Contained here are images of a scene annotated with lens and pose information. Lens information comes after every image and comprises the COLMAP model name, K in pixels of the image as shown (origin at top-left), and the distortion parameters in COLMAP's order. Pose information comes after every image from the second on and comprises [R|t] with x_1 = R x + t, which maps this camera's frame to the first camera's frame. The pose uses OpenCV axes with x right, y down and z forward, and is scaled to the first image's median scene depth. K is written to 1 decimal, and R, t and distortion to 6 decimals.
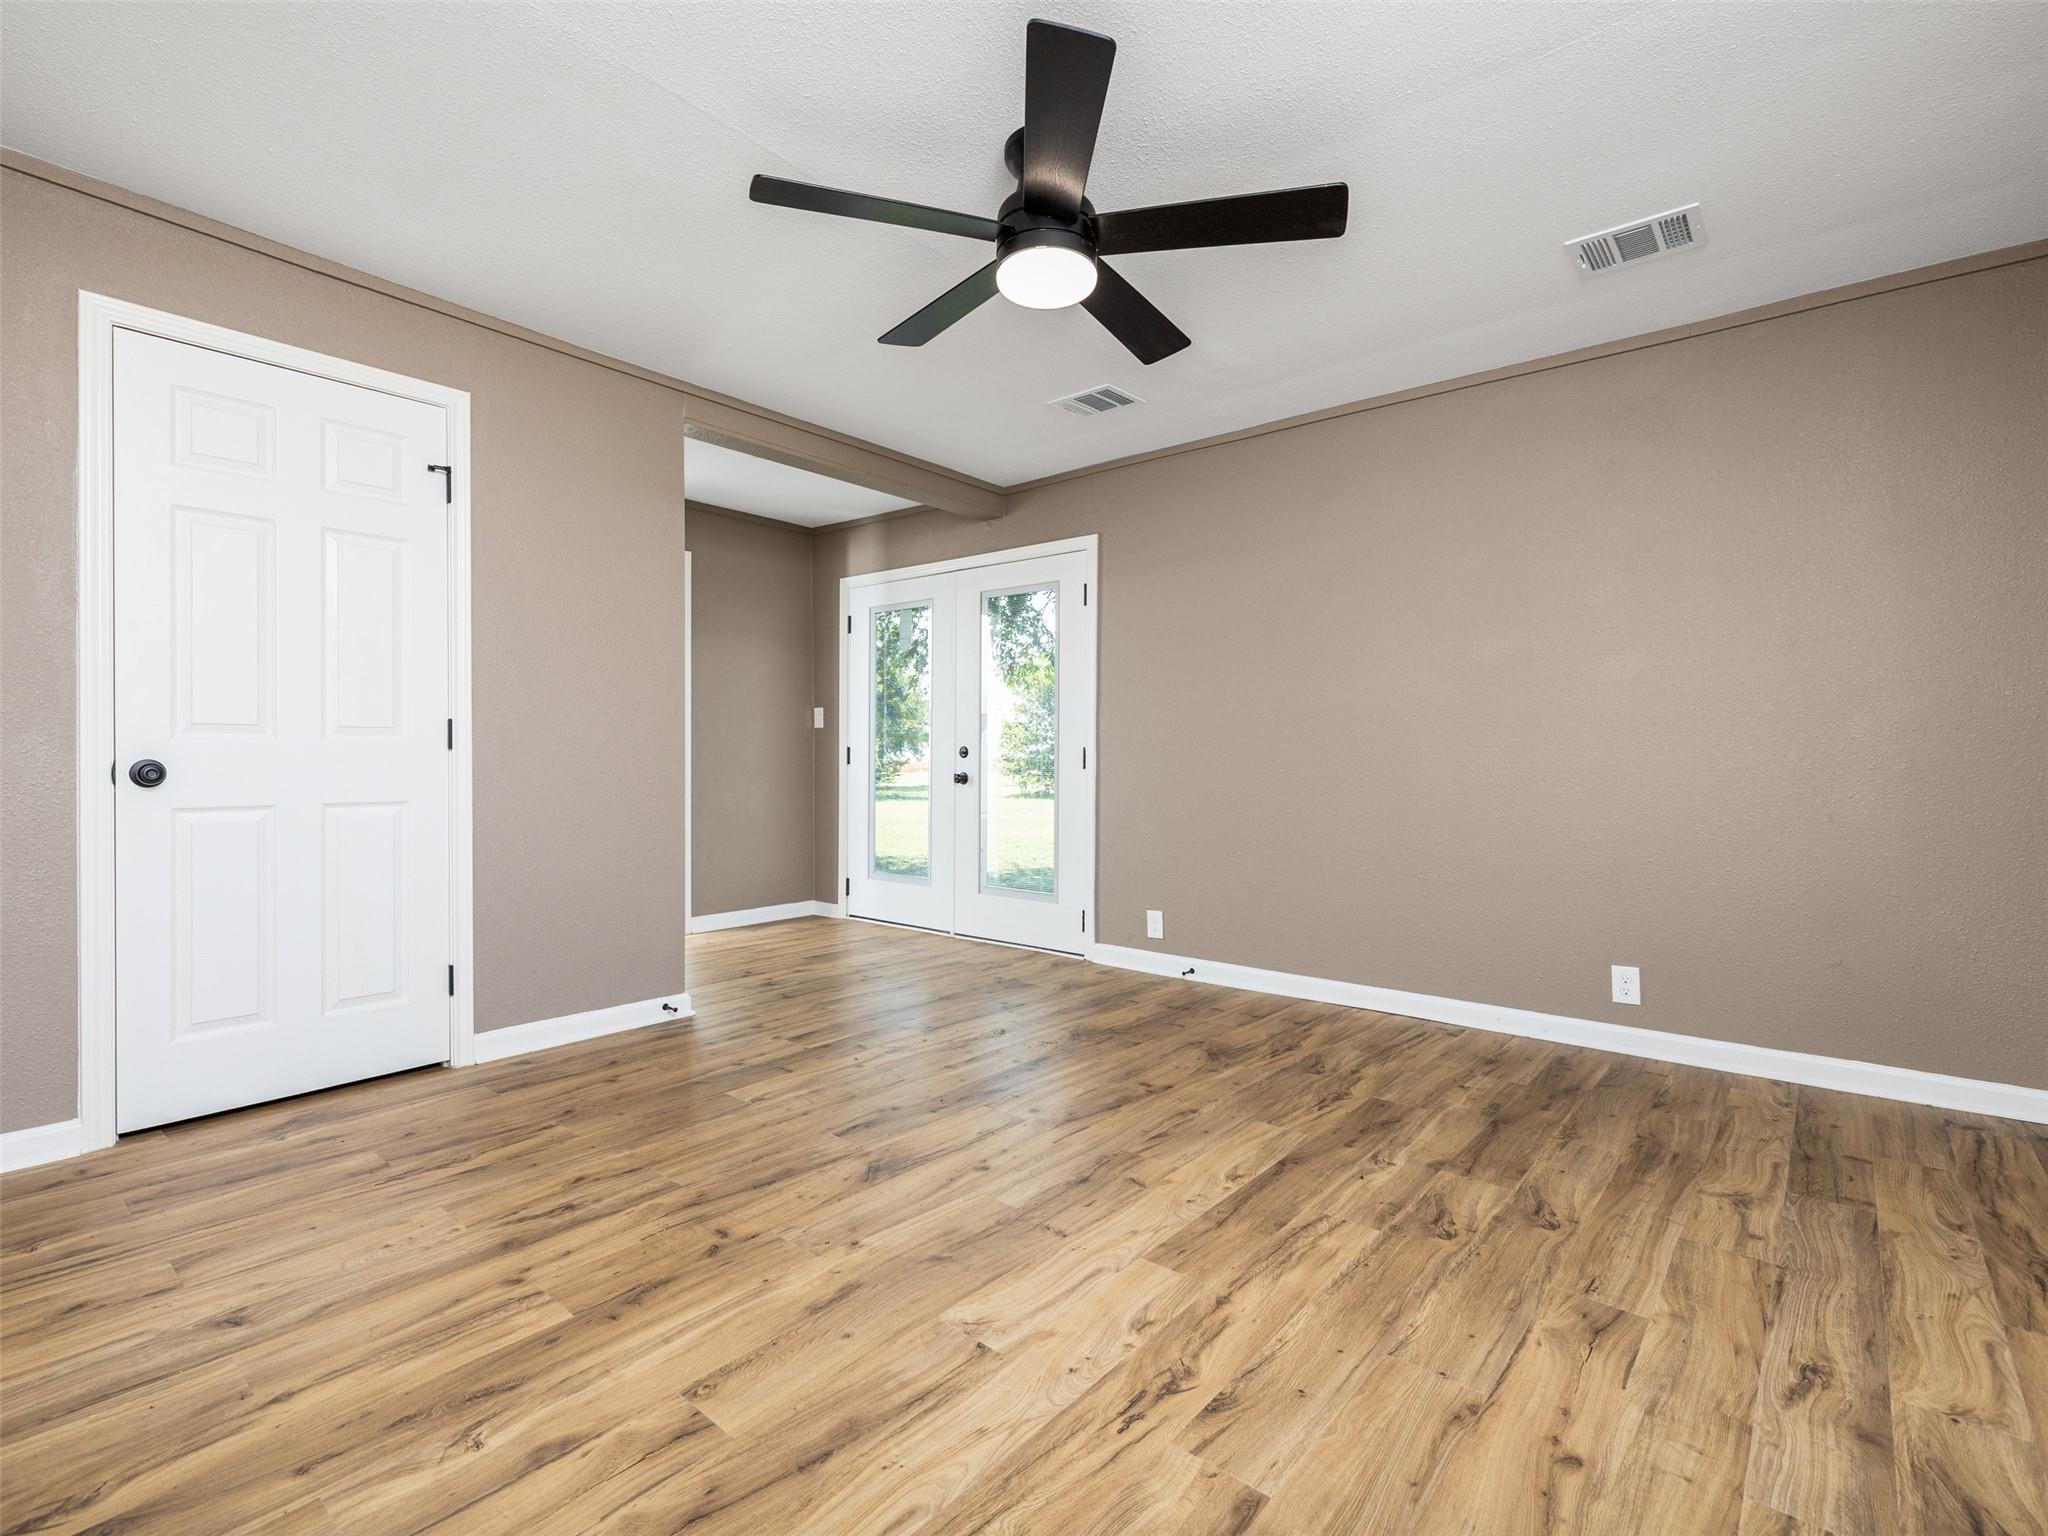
lens RADIAL K [[938.9, 0, 1023.0], [0, 938.9, 802.8], [0, 0, 1]] dist [0.000246, -0.000111]
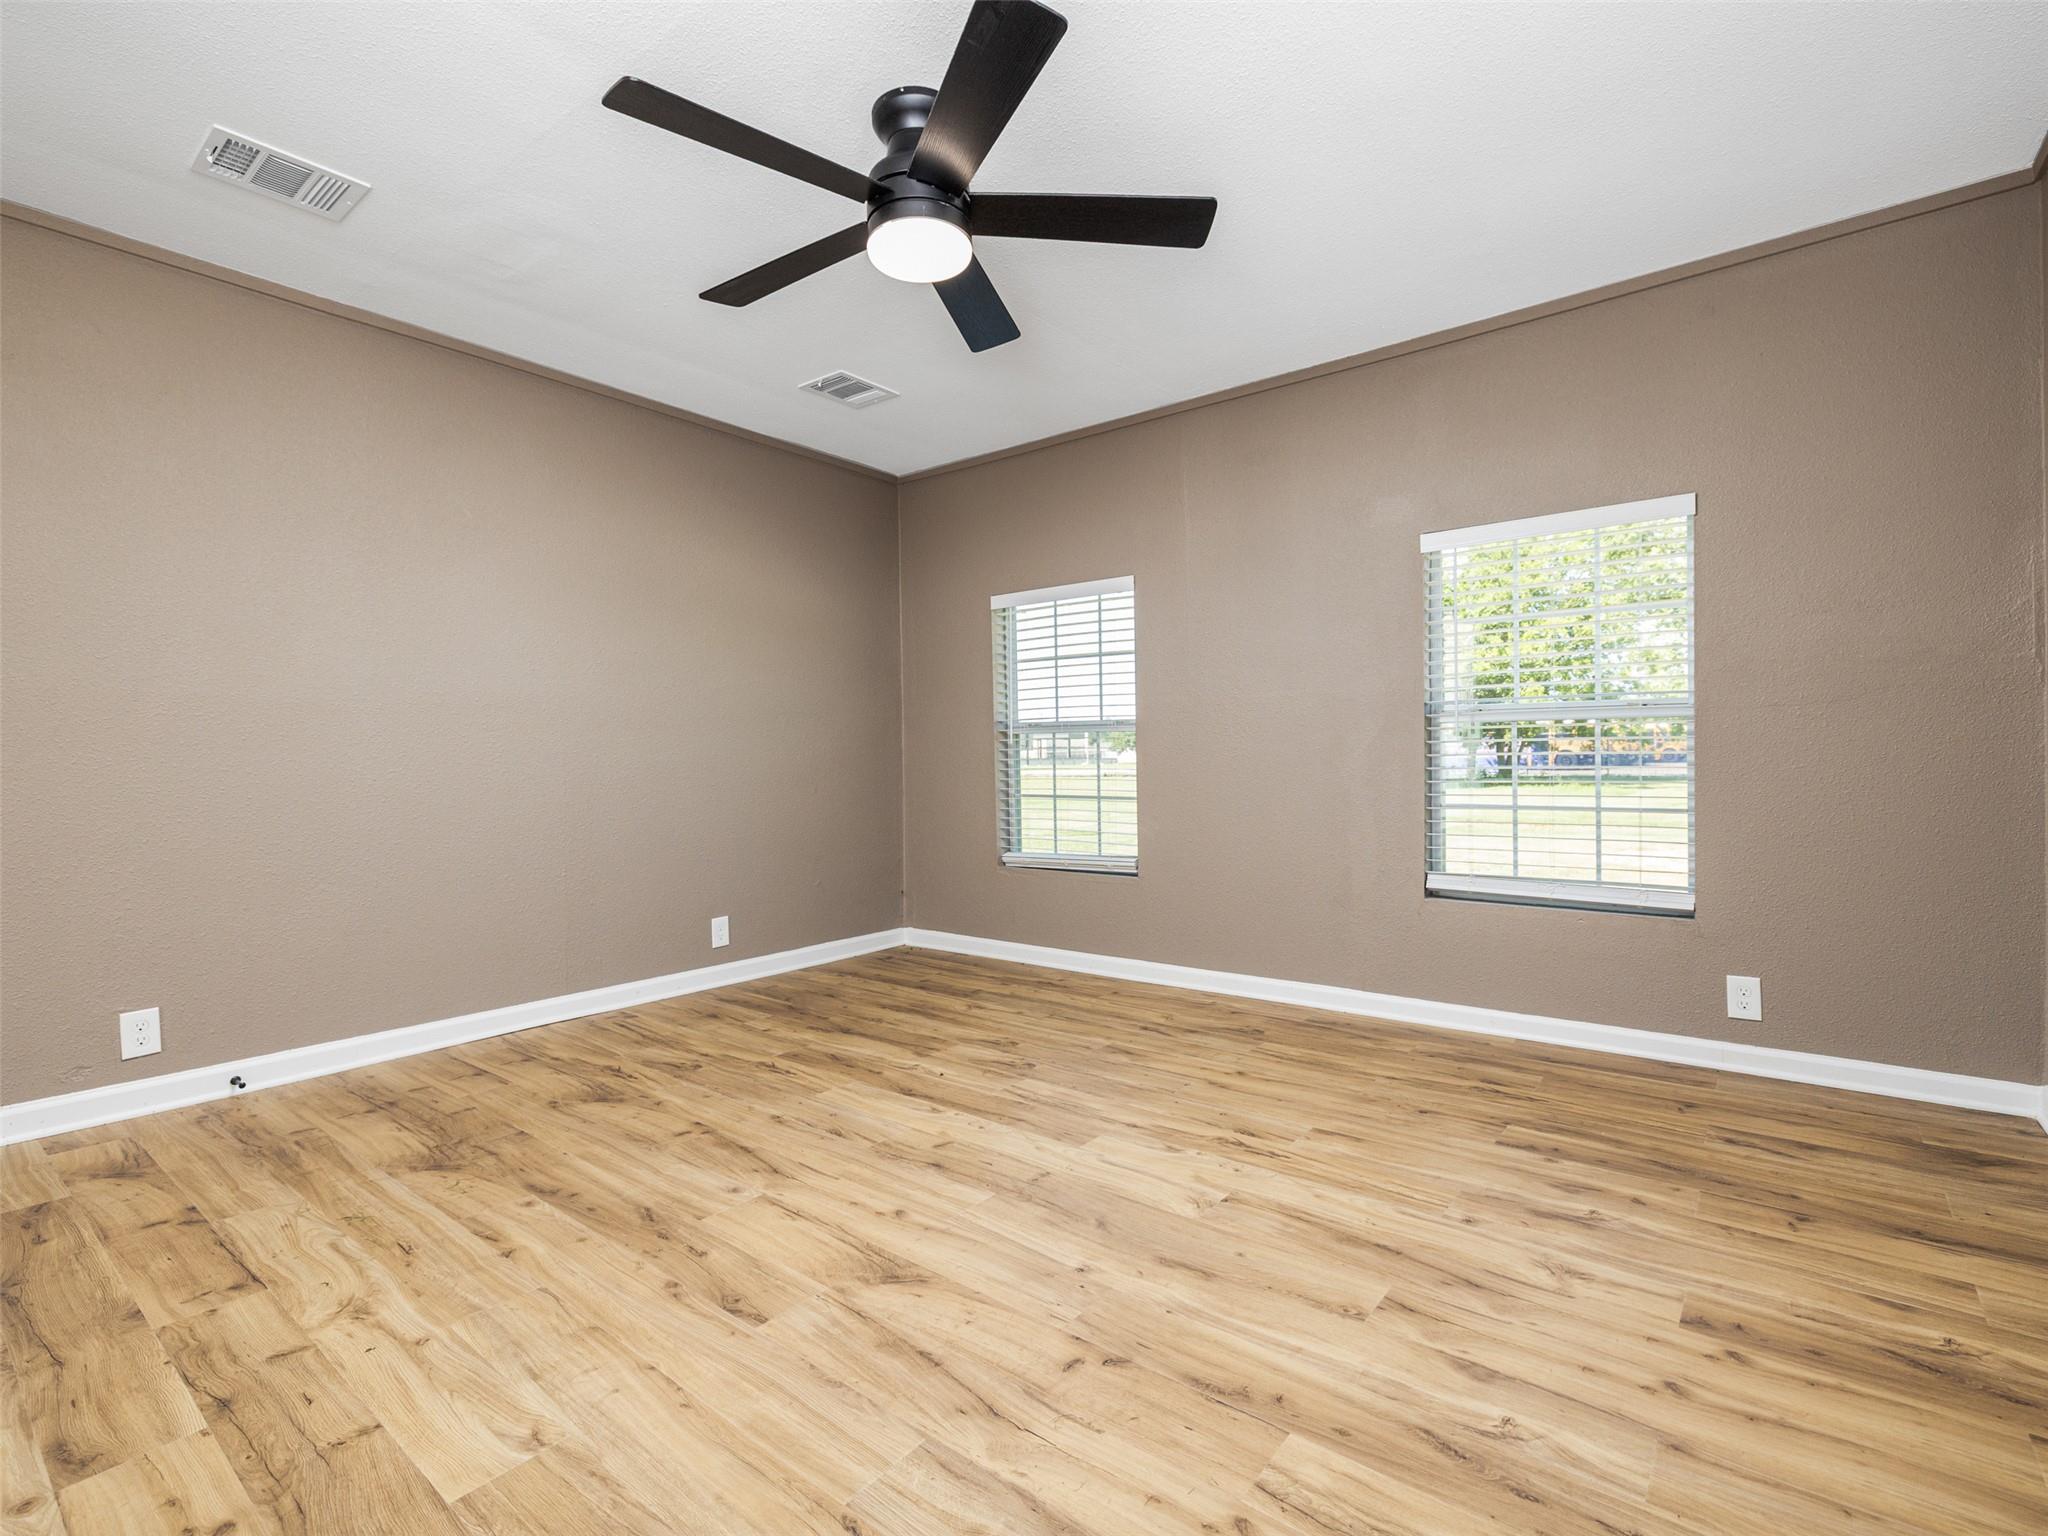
lens RADIAL K [[983.4, 0, 1023.6], [0, 983.4, 754.4], [0, 0, 1]] dist [0.000238, -0.000032]
pose [[-0.028241, -0.001576, 0.999600, -1.037807], [0.054079, 0.998532, 0.003102, -0.031405], [-0.998137, 0.054145, -0.028114, 0.971603]]
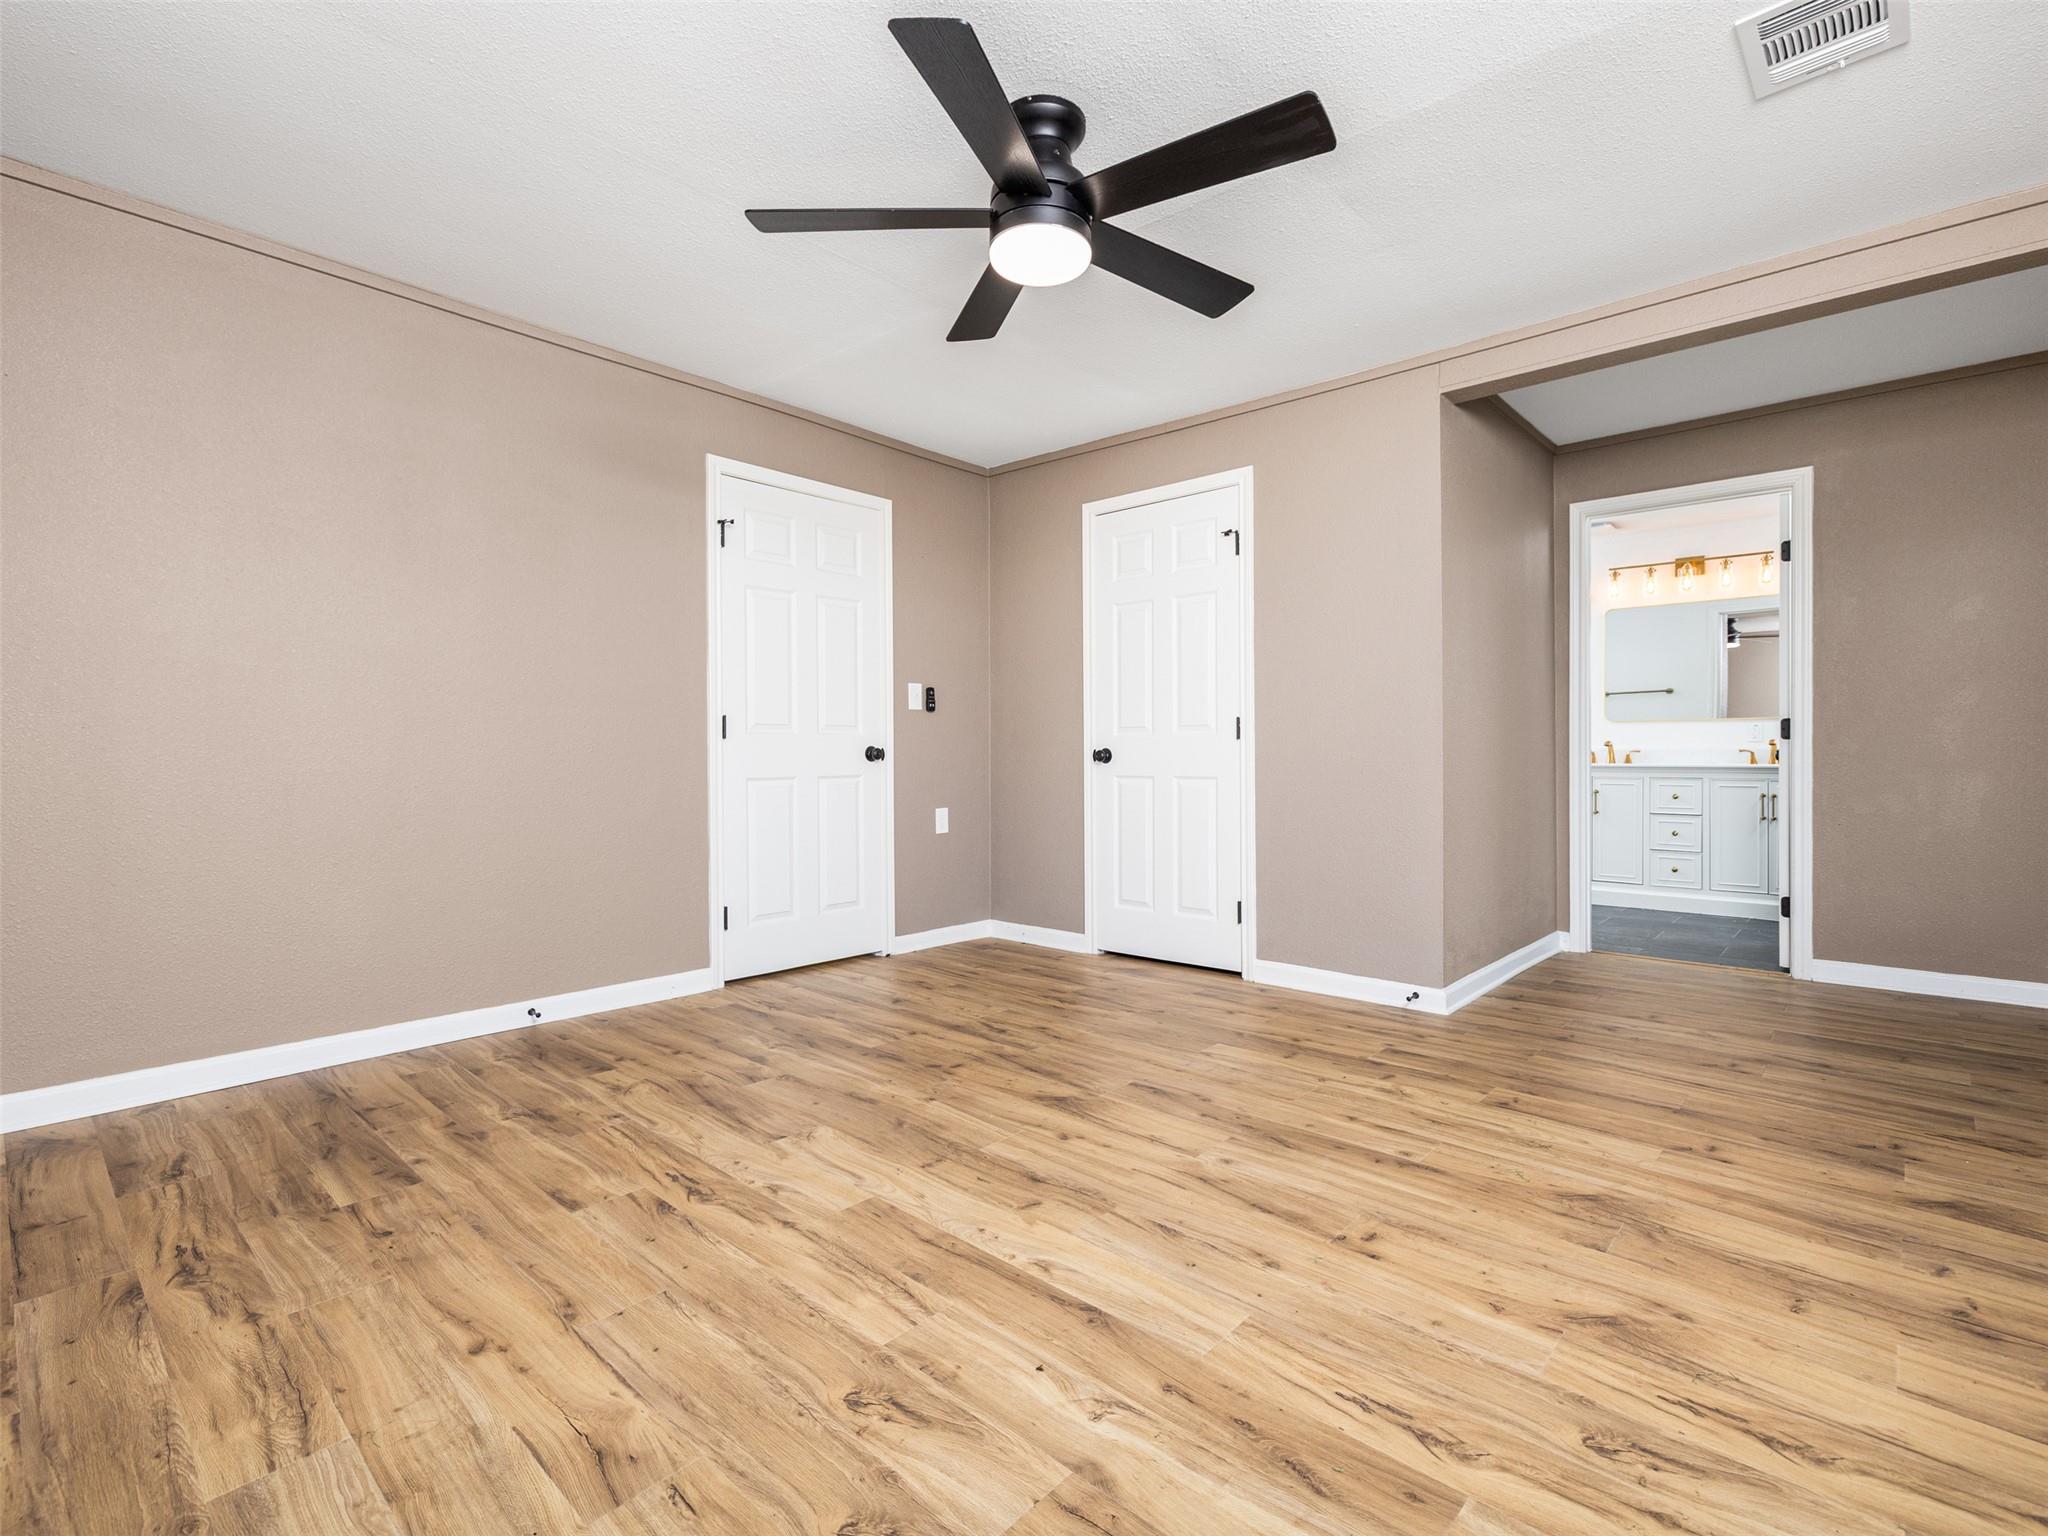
lens RADIAL K [[983.4, 0, 1023.6], [0, 983.4, 754.4], [0, 0, 1]] dist [0.000238, -0.000032]
pose [[-0.039574, -0.000198, -0.999217, 1.114958], [-0.043723, 0.999043, 0.001534, -0.025328], [0.998260, 0.043750, -0.039544, 1.072006]]
